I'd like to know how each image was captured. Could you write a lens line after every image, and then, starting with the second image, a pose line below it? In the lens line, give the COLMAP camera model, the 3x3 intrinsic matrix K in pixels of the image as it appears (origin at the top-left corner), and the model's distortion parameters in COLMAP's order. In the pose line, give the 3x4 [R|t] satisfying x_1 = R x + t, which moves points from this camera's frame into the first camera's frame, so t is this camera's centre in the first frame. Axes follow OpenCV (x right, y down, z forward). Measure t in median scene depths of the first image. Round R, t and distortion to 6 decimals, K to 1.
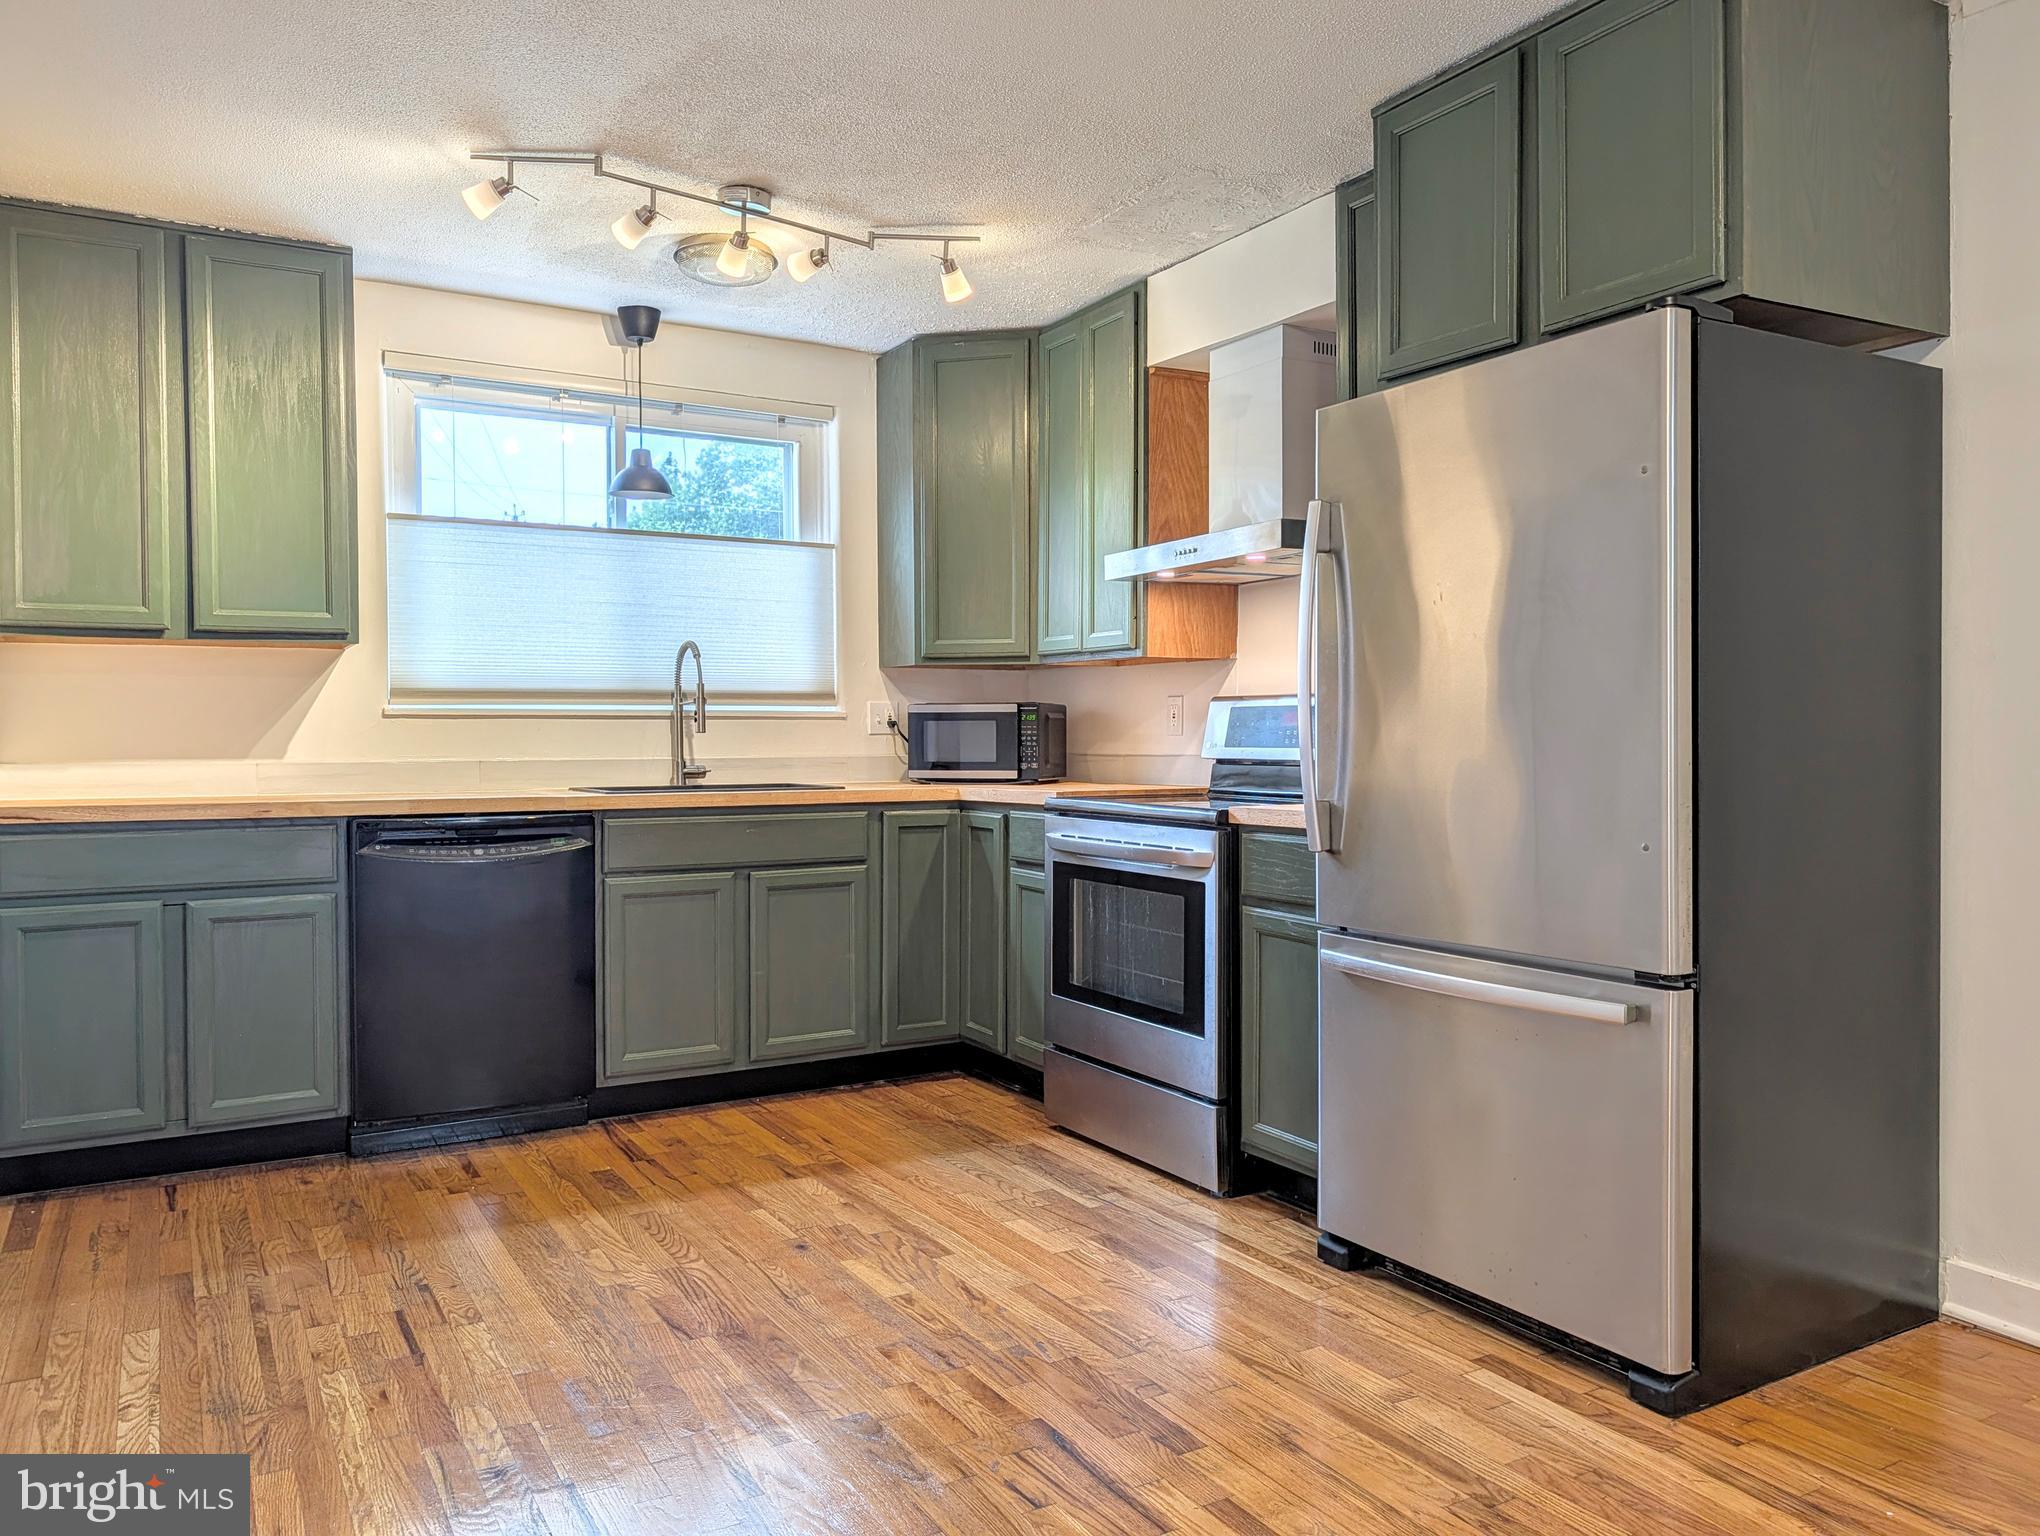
lens RADIAL K [[1455.8, 0, 1018.3], [0, 1455.8, 746.0], [0, 0, 1]] dist [0.006589, 0.000236]
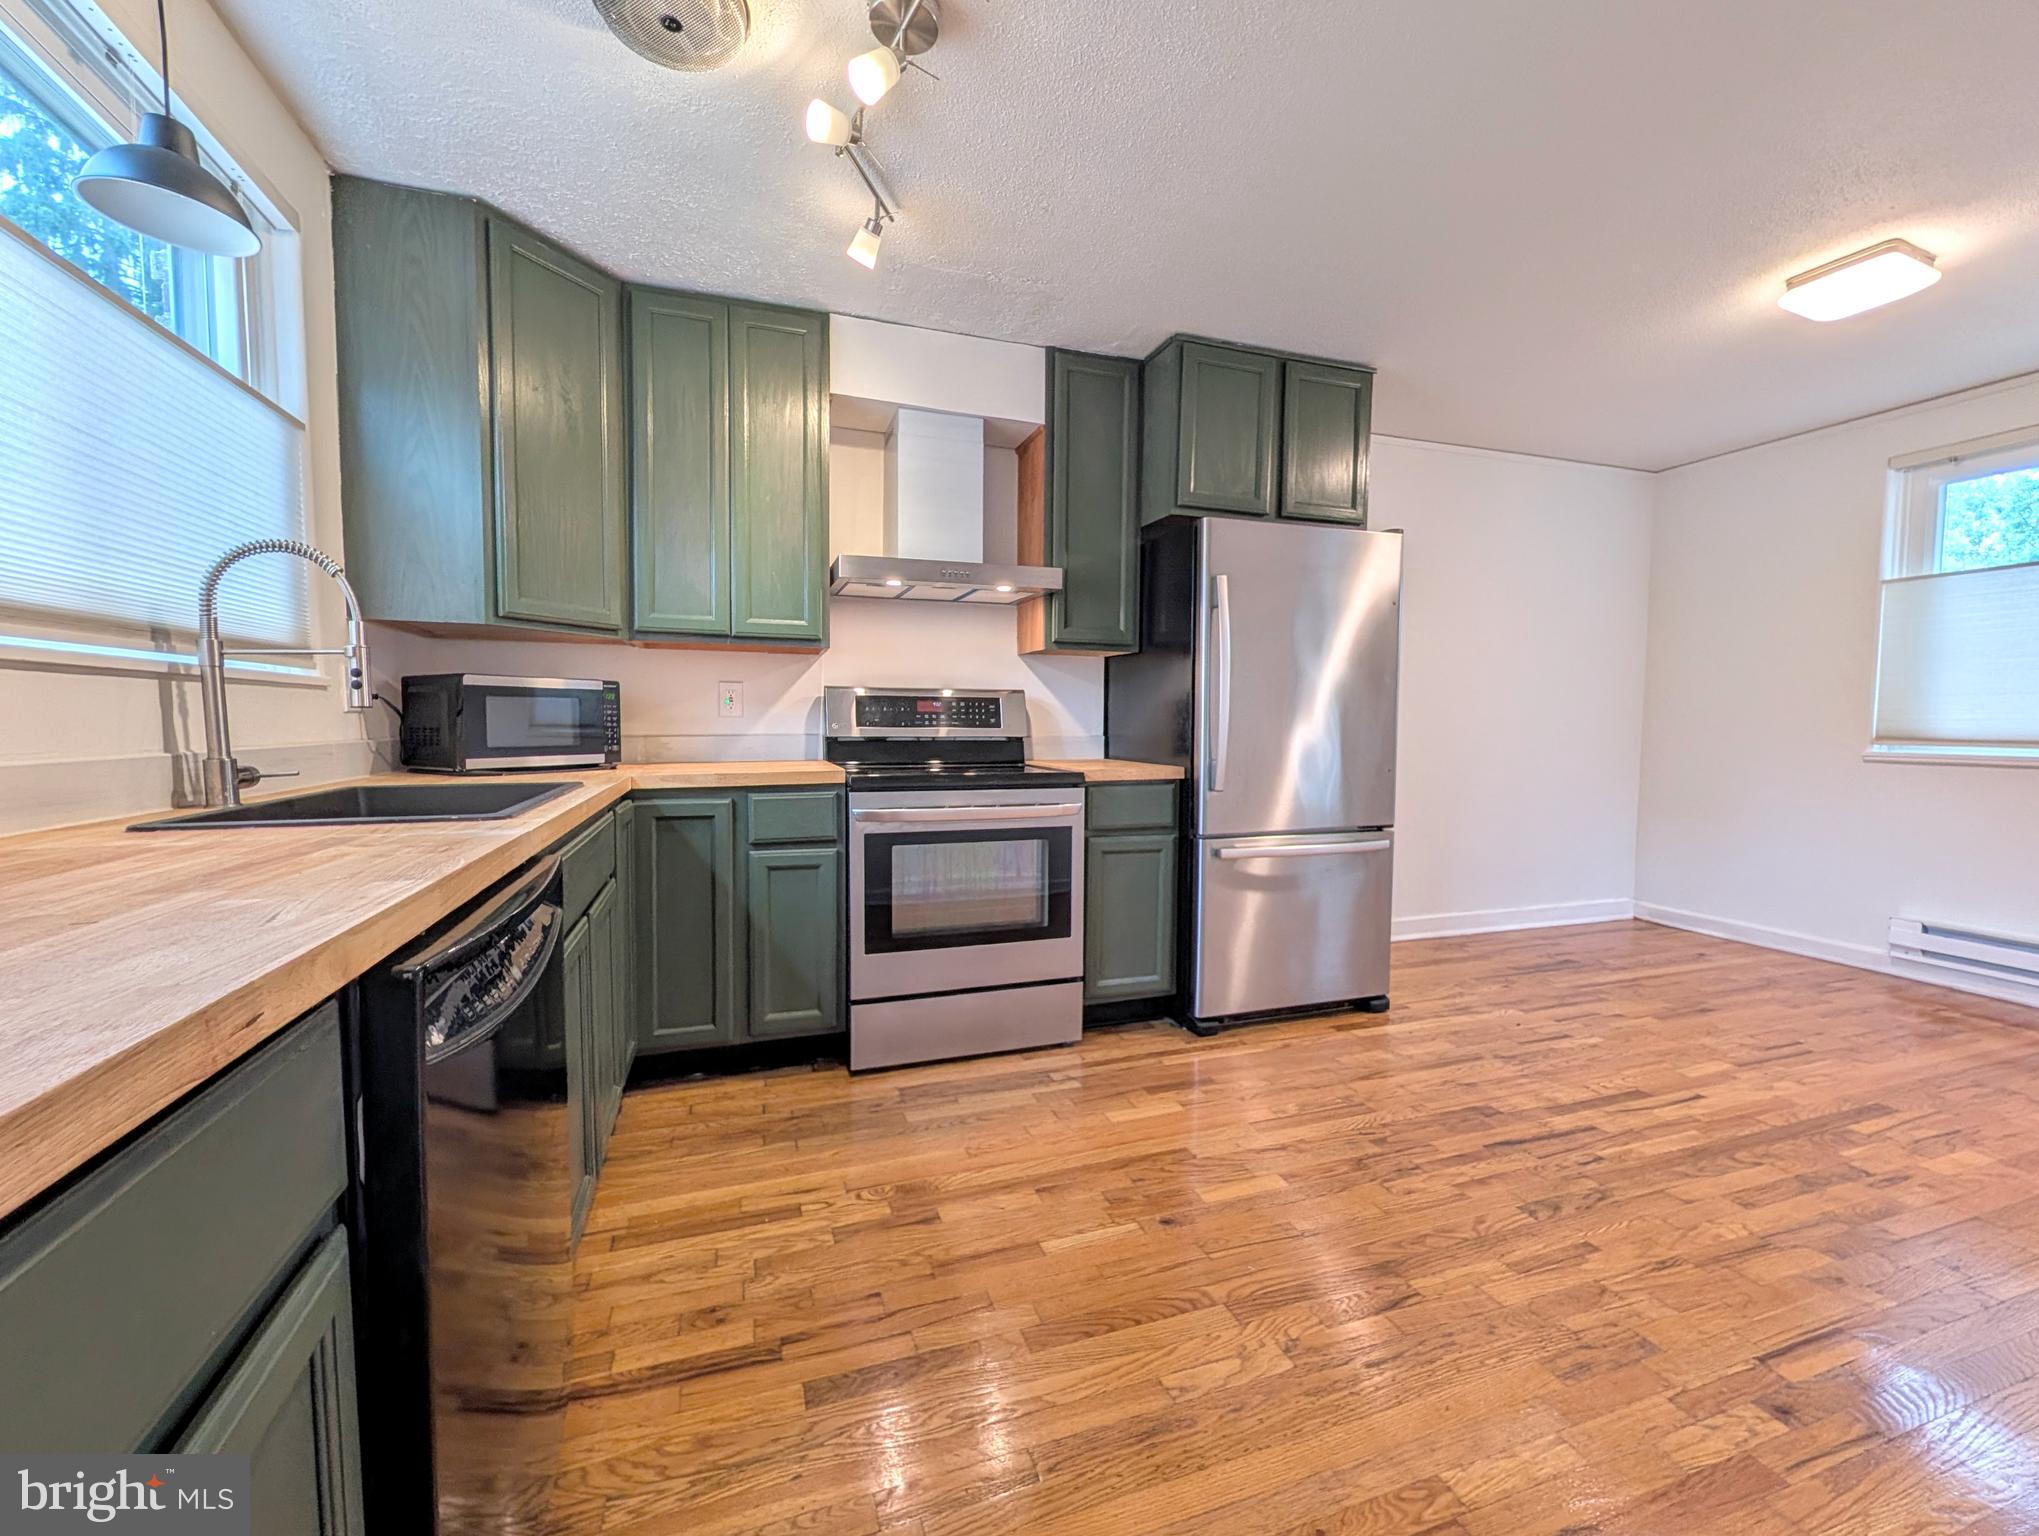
lens RADIAL K [[825.2, 0, 1012.0], [0, 825.2, 766.7], [0, 0, 1]] dist [0.000593, 0.000094]
pose [[0.201974, -0.051176, 0.978053, -0.657088], [-0.000135, 0.998632, 0.052281, -0.003812], [-0.979391, -0.010691, 0.201690, 0.908040]]
